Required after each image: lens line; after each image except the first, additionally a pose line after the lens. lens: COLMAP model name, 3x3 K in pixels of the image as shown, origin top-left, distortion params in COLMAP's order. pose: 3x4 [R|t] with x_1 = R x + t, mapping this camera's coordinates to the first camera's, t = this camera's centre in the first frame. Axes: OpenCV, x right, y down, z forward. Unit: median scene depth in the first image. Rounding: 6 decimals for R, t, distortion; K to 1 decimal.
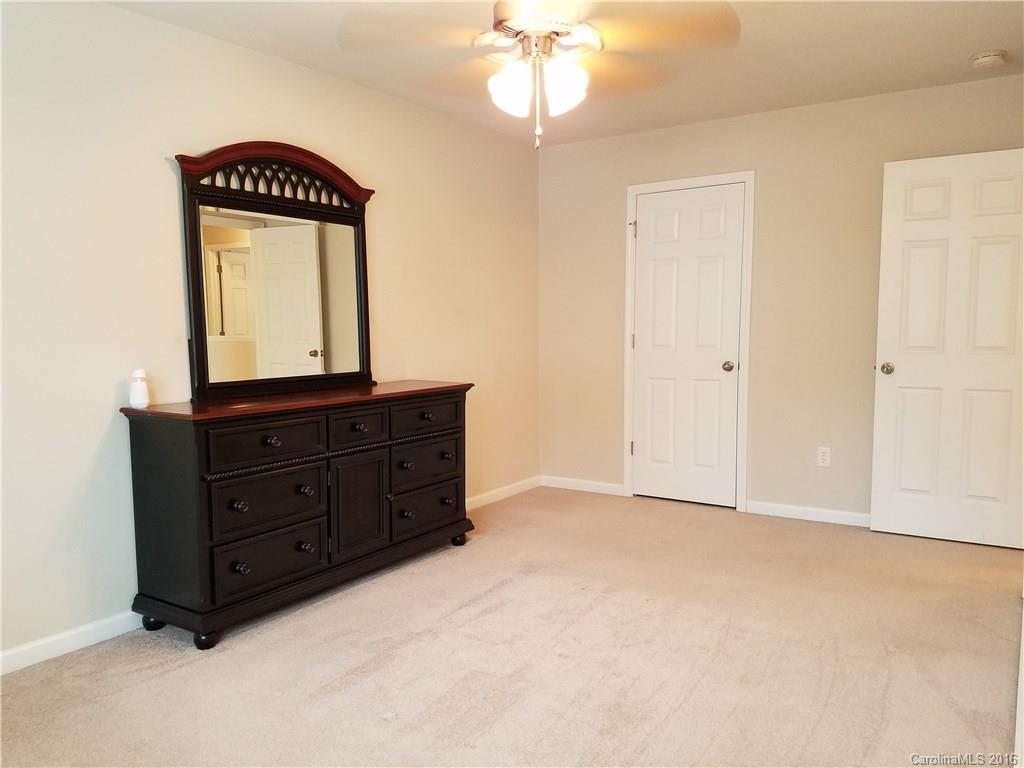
lens RADIAL K [[805.6, 0, 511.0], [0, 805.6, 415.8], [0, 0, 1]] dist [0.136102, -0.185147]
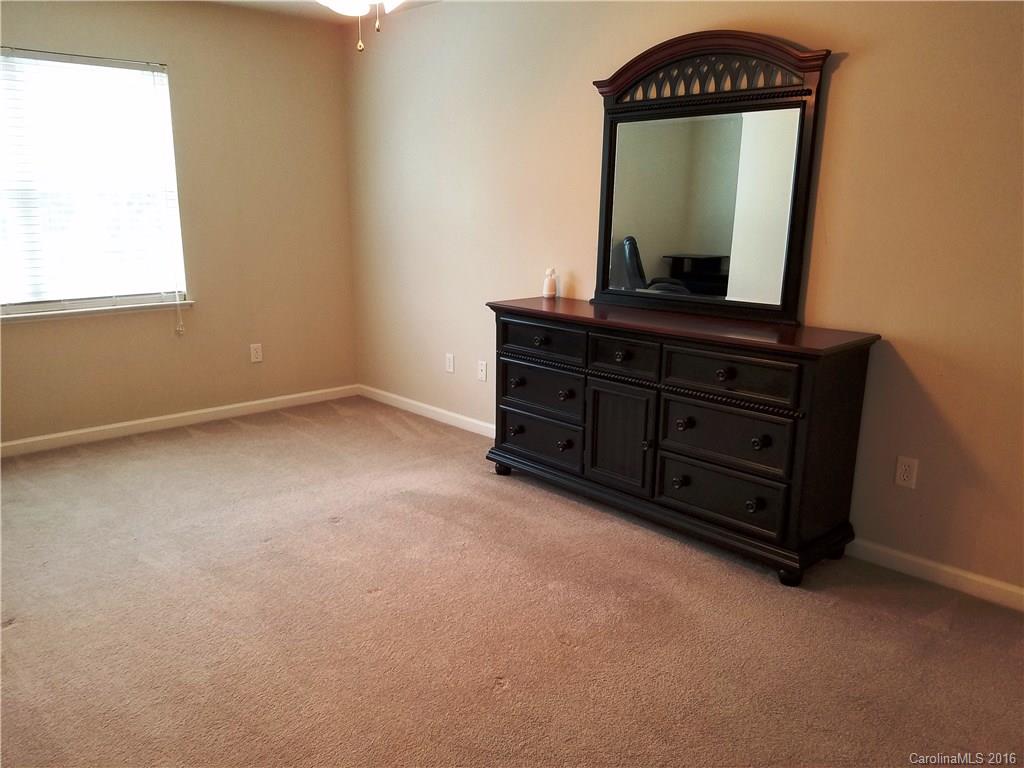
lens RADIAL K [[805.6, 0, 511.0], [0, 805.6, 415.8], [0, 0, 1]] dist [0.136102, -0.185147]
pose [[-0.243310, 0.233414, -0.941445, 0.756035], [-0.145748, 0.950795, 0.273399, -0.157900], [0.958936, 0.203735, -0.197319, 1.123926]]
